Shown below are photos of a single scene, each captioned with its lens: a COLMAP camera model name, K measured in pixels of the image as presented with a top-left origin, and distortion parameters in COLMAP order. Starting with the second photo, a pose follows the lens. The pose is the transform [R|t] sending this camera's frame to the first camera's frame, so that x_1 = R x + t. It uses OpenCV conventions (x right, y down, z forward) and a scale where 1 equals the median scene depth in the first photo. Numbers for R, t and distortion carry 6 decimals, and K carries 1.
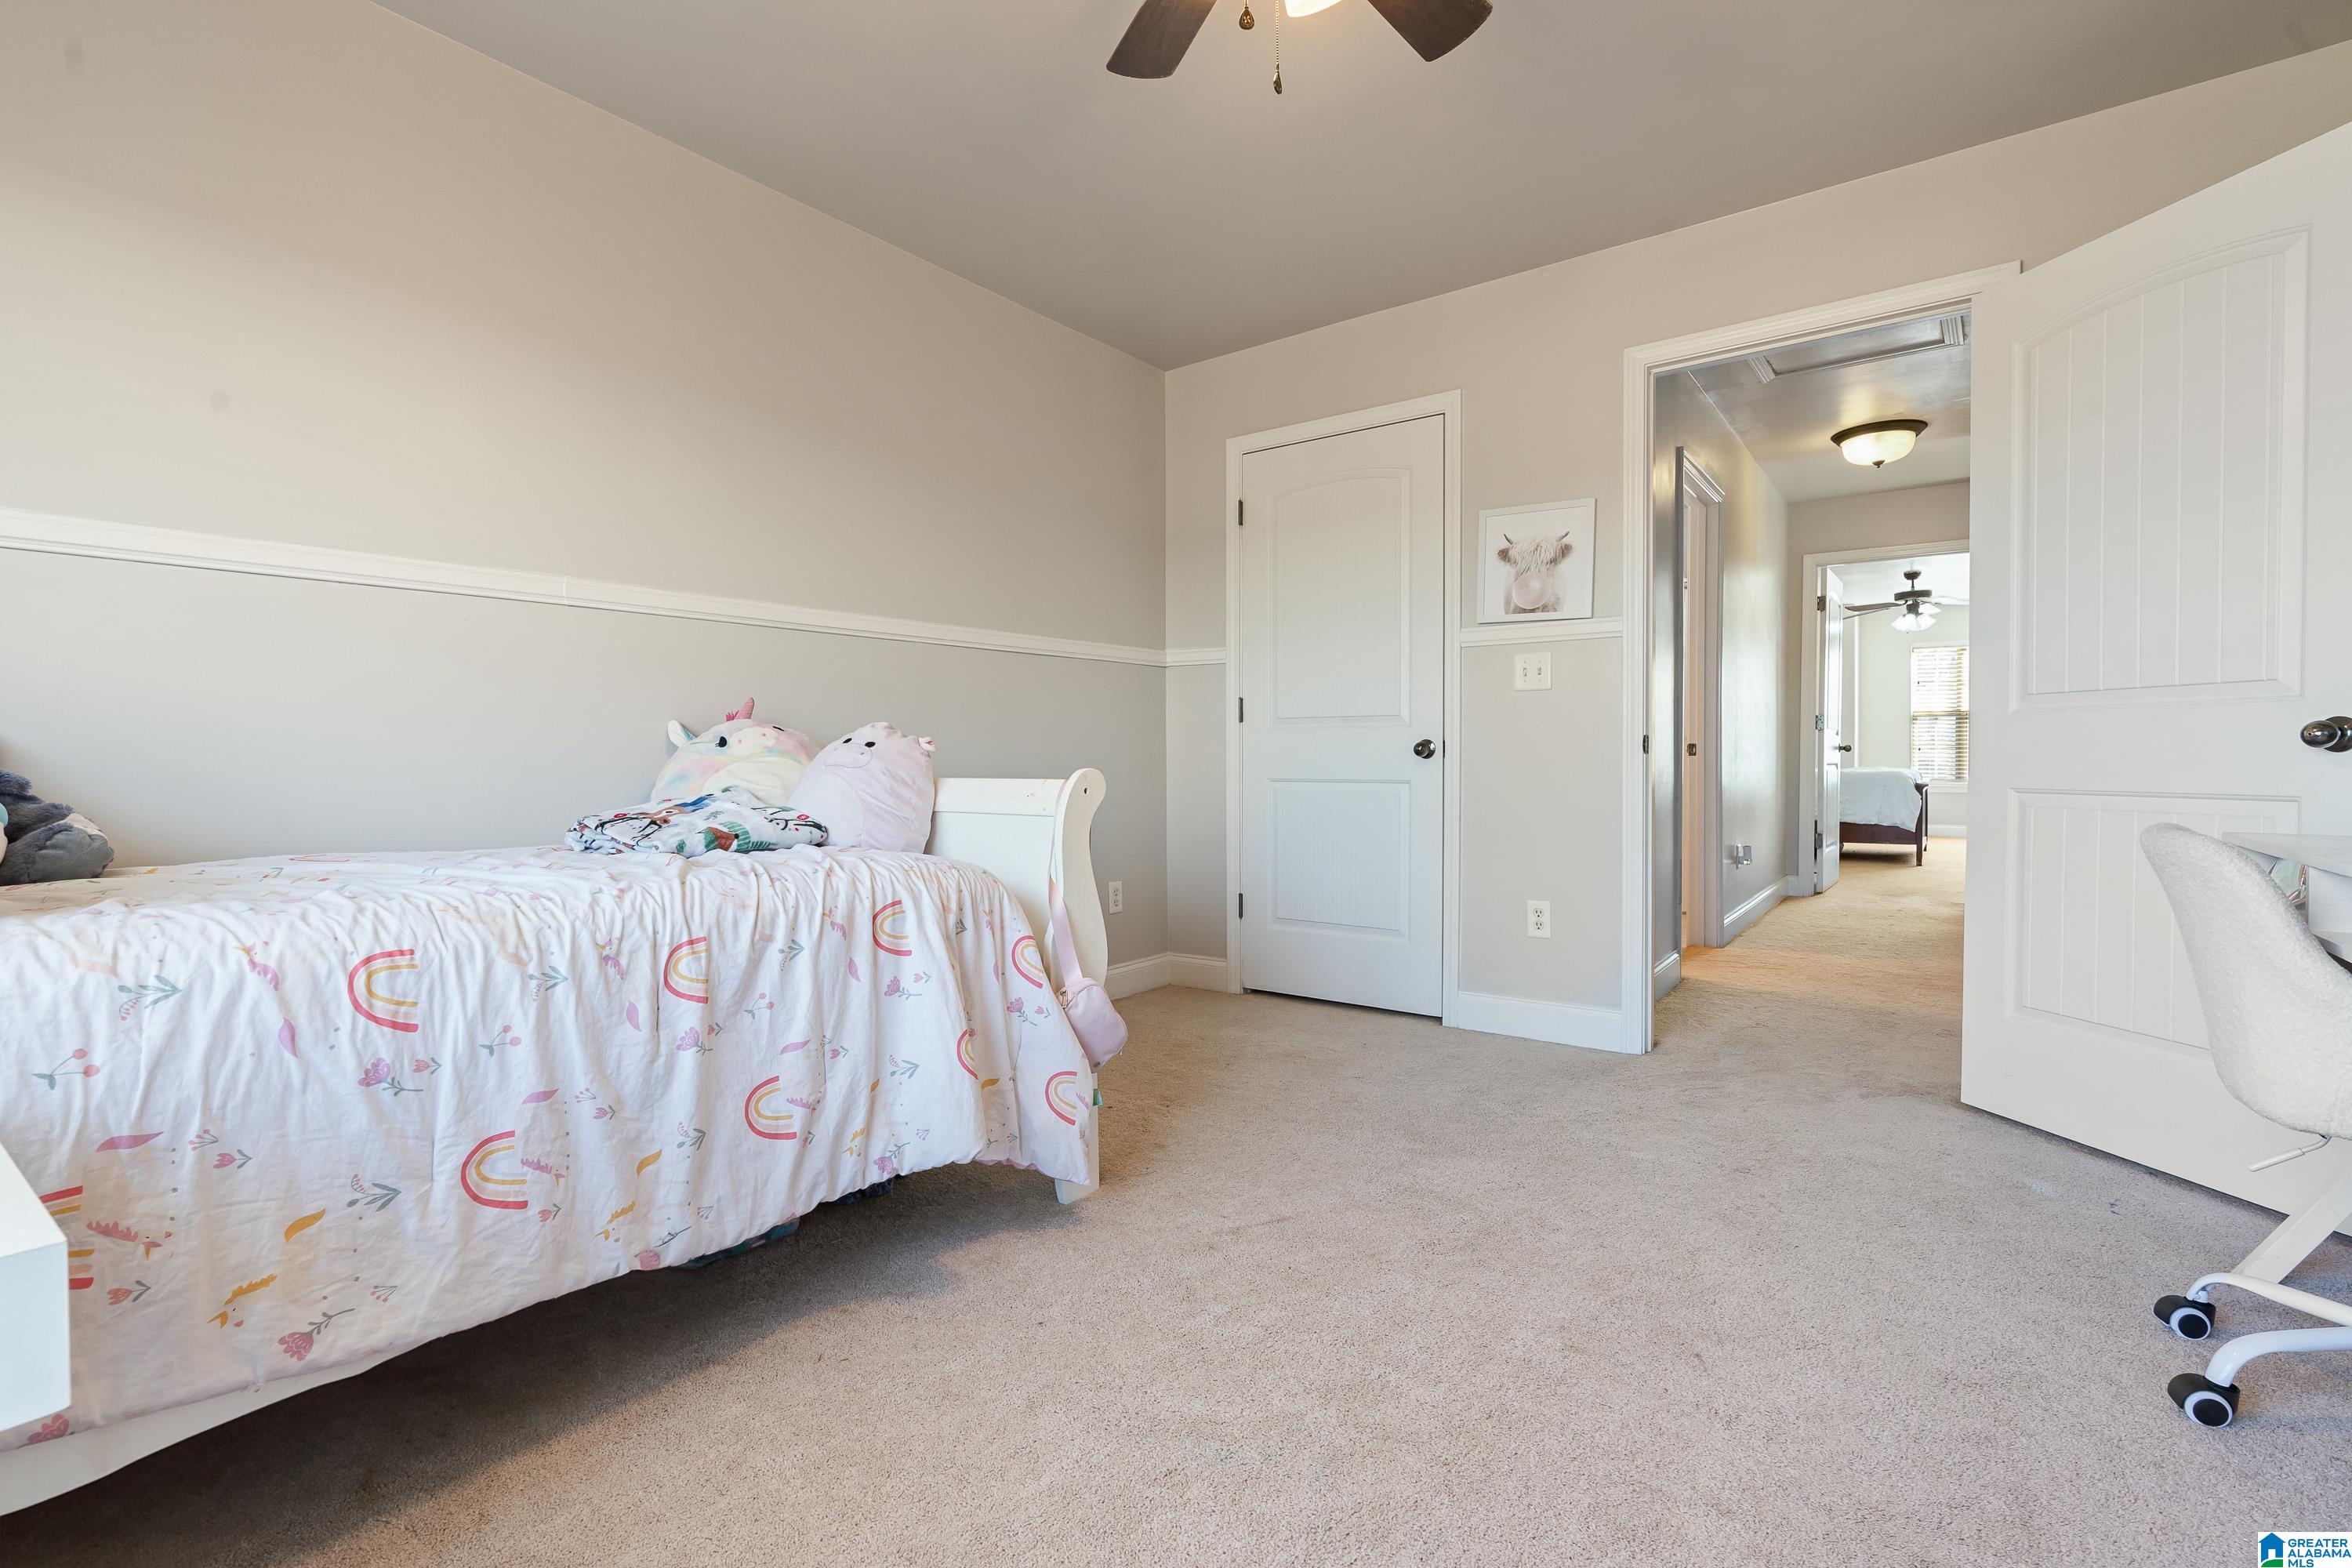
lens RADIAL K [[1066.3, 0, 1187.2], [0, 1066.3, 768.4], [0, 0, 1]] dist [-0.001461, -0.000010]
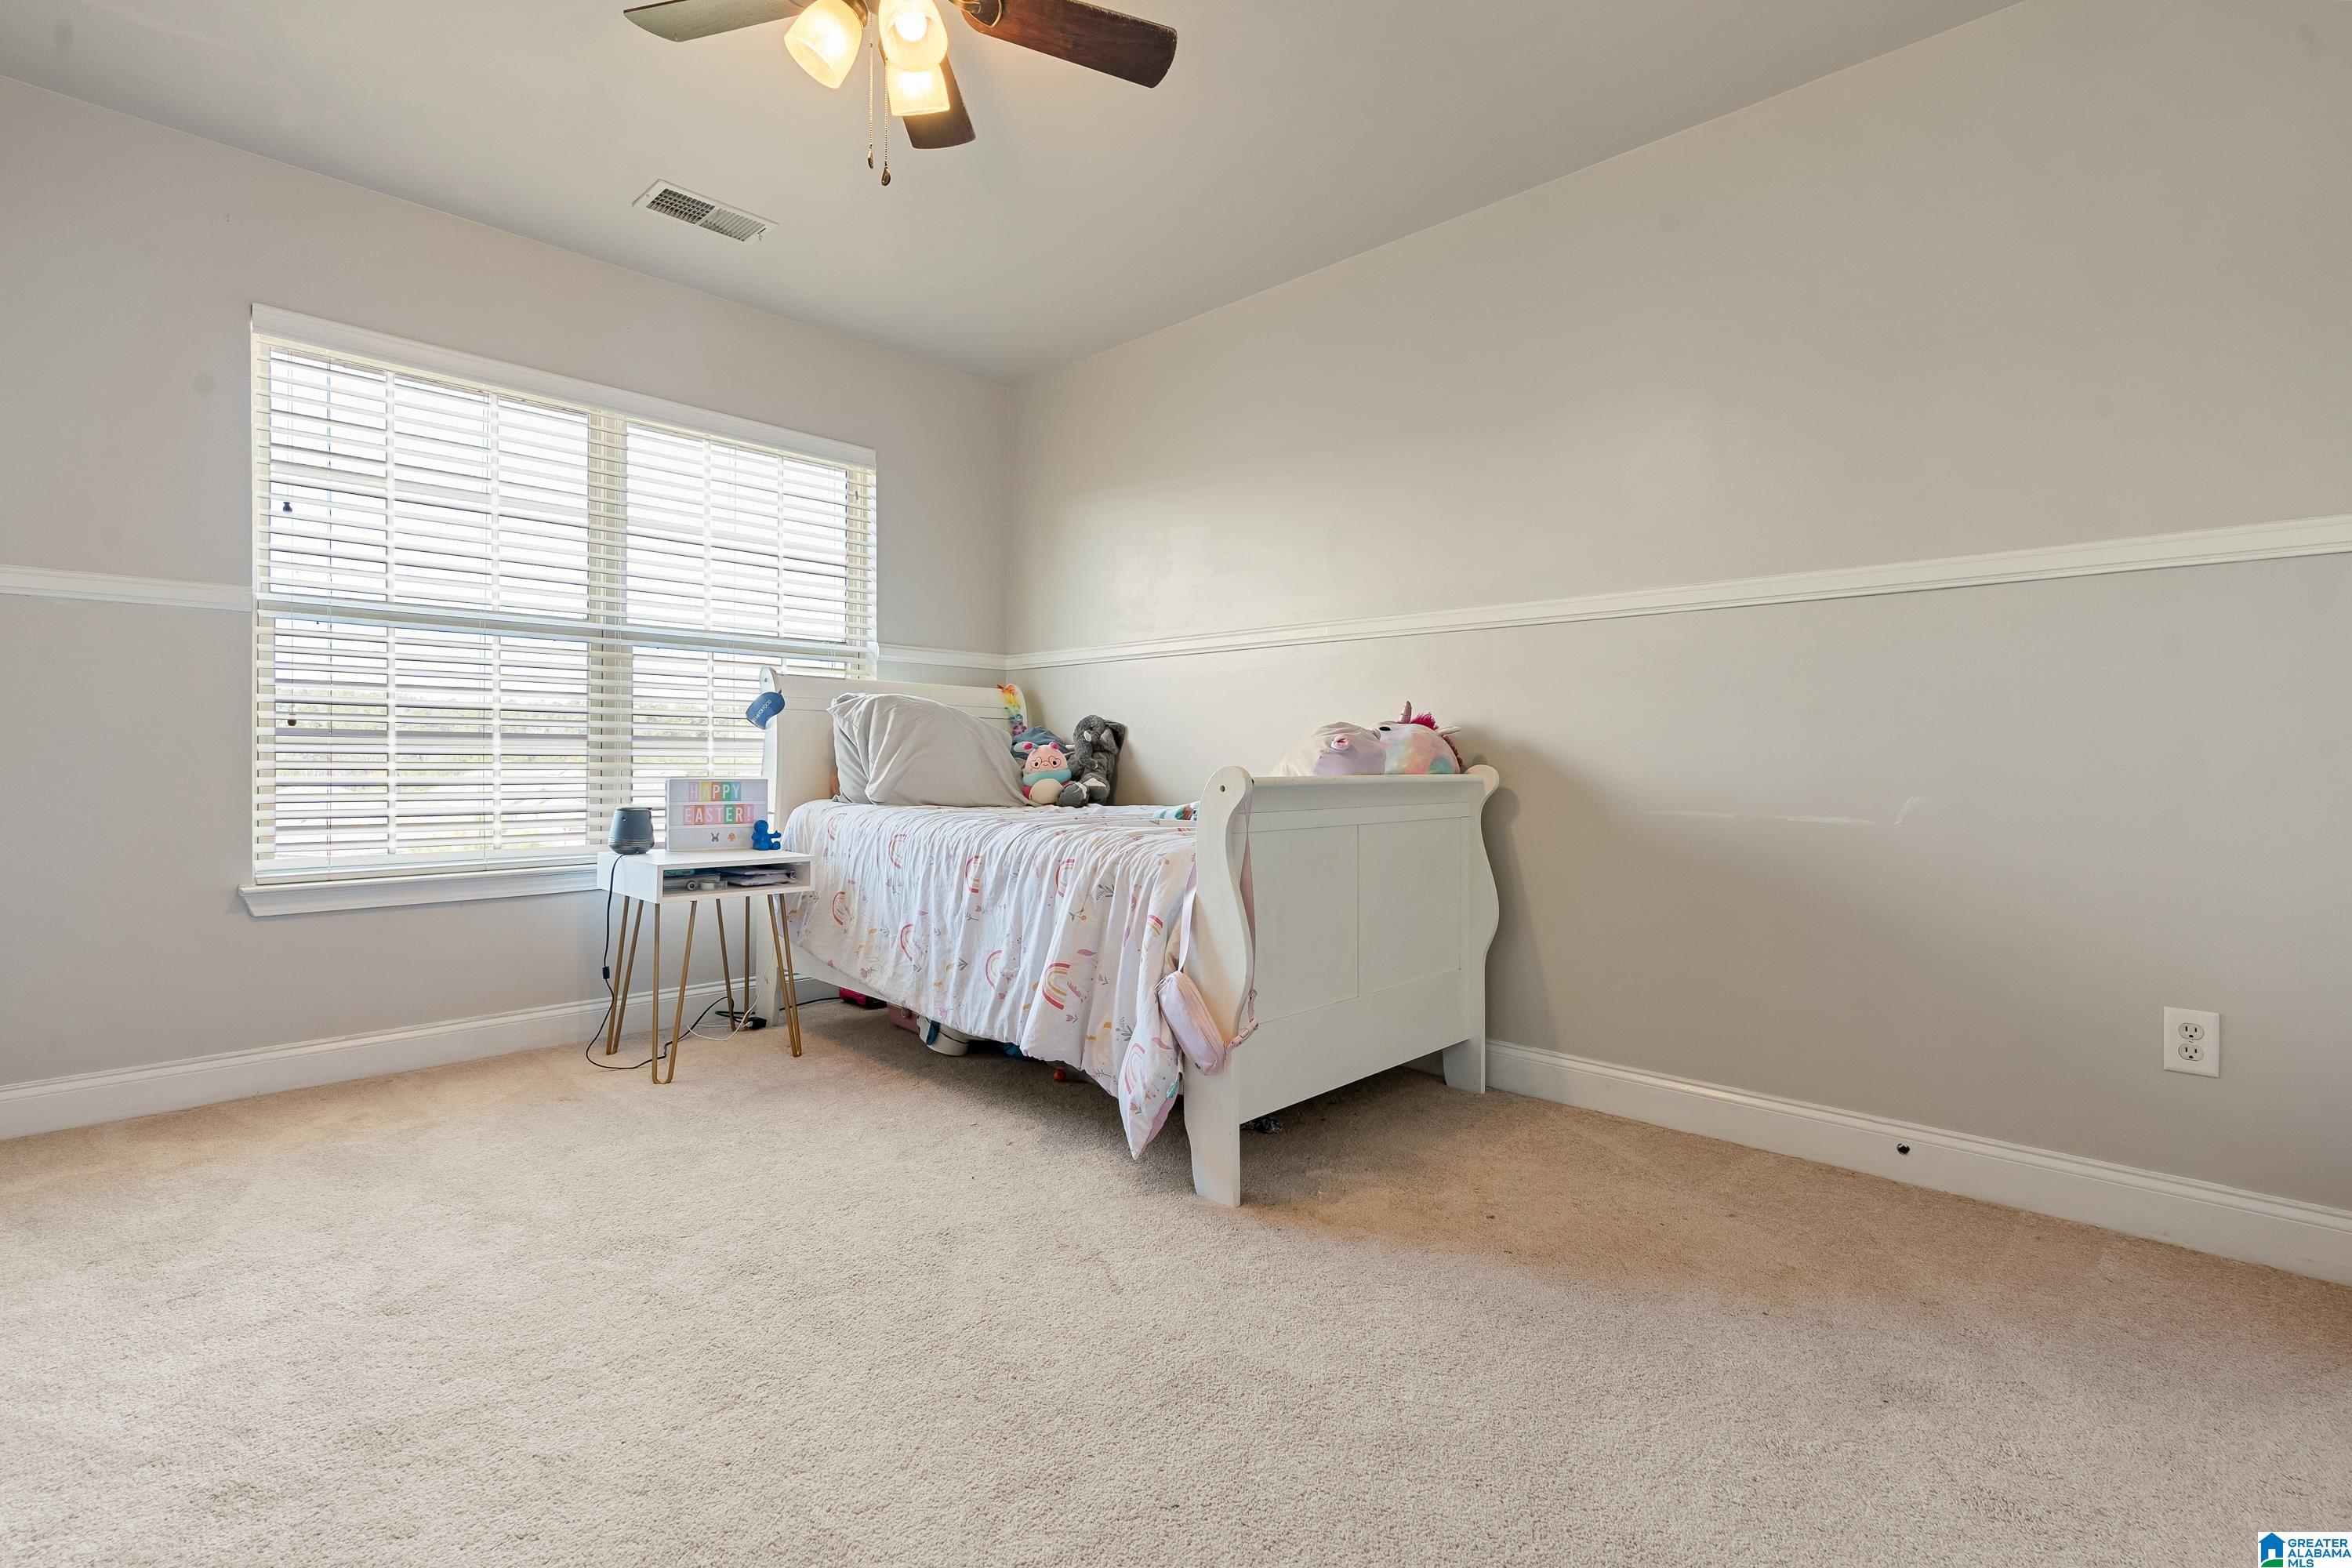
lens RADIAL K [[1066.3, 0, 1187.2], [0, 1066.3, 768.4], [0, 0, 1]] dist [-0.001461, -0.000010]
pose [[-0.121103, 0.013374, -0.992550, 1.462310], [-0.015627, 0.999760, 0.015378, -0.022270], [0.992517, 0.017373, -0.120865, 1.812618]]
